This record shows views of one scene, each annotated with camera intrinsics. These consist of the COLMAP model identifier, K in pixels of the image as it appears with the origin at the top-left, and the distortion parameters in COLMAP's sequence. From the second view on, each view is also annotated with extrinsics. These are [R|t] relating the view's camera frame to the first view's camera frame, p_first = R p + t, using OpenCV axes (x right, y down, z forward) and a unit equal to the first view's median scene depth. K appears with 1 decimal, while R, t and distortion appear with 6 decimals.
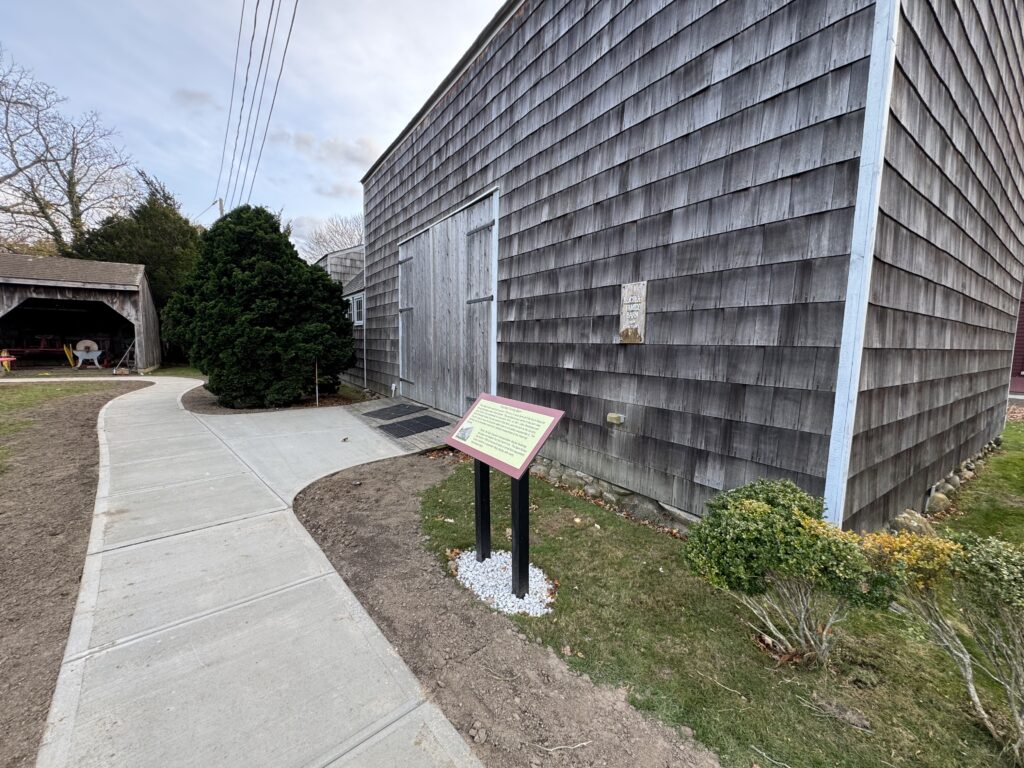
lens RADIAL K [[405.4, 0, 510.7], [0, 405.4, 383.6], [0, 0, 1]] dist [-0.002096, 0.000188]
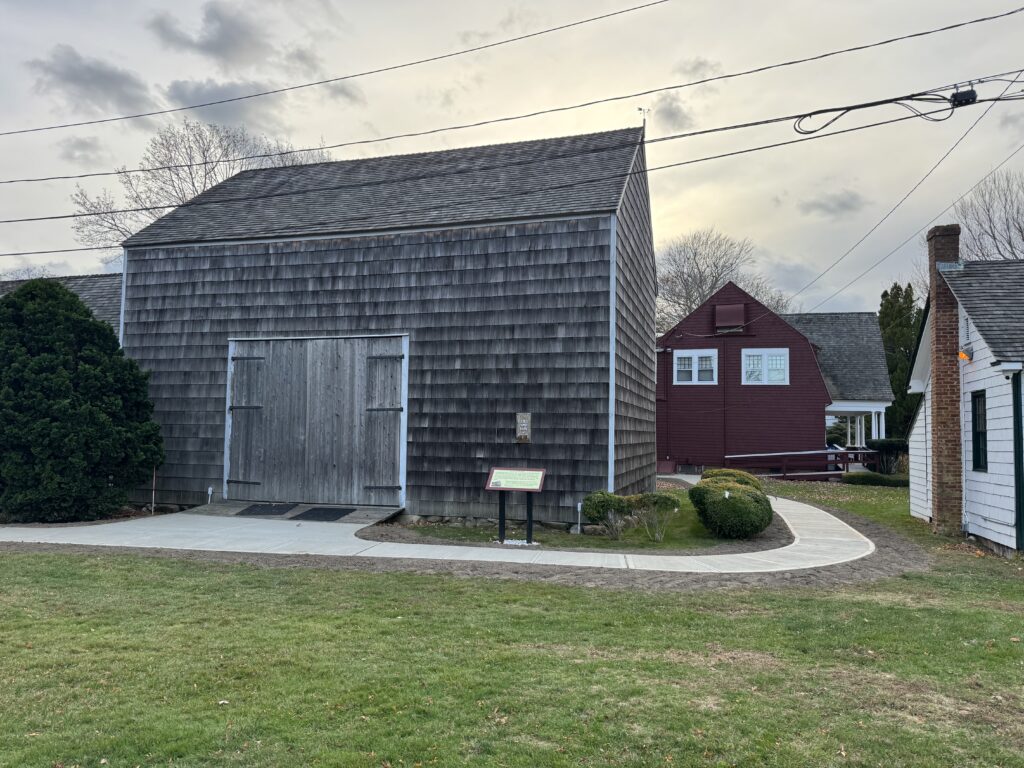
lens RADIAL K [[704.8, 0, 505.3], [0, 704.8, 386.6], [0, 0, 1]] dist [0.076087, -0.102052]
pose [[0.787613, 0.034800, 0.615187, -2.424860], [0.062381, 0.988771, -0.135798, 0.115648], [-0.613004, 0.145332, 0.776598, -2.124671]]
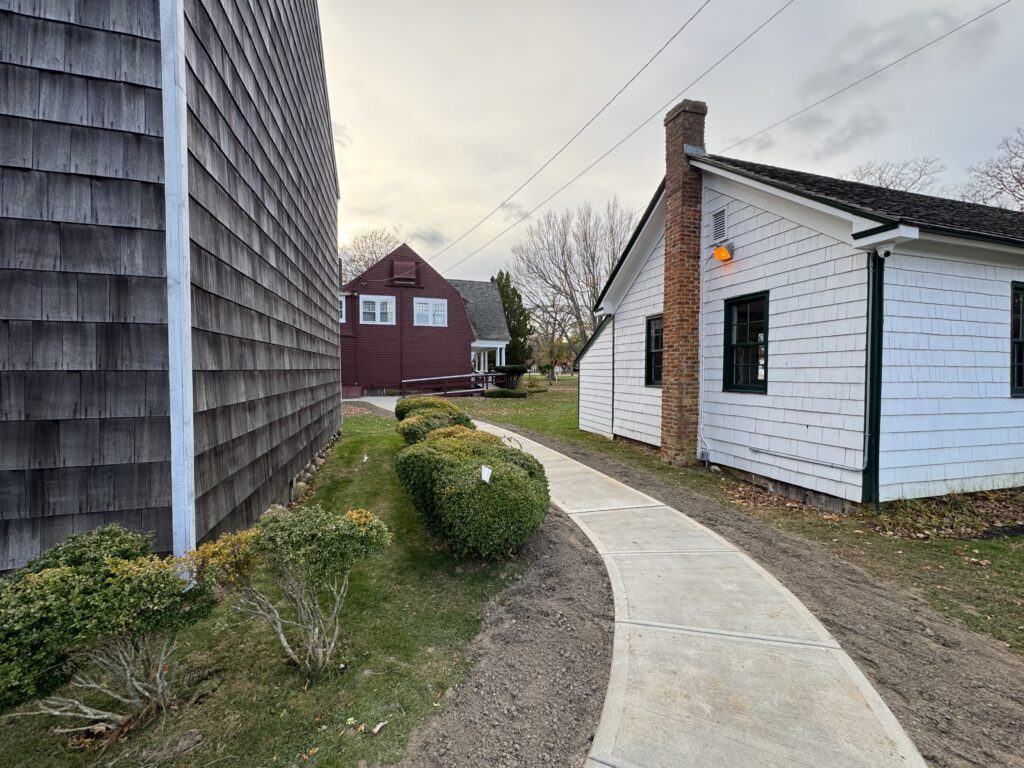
lens RADIAL K [[405.4, 0, 510.7], [0, 405.4, 383.6], [0, 0, 1]] dist [-0.002096, 0.000188]
pose [[0.313061, -0.053102, 0.948247, 0.114408], [0.104552, 0.994294, 0.021163, 0.007432], [-0.943960, 0.092516, 0.316827, -0.081674]]
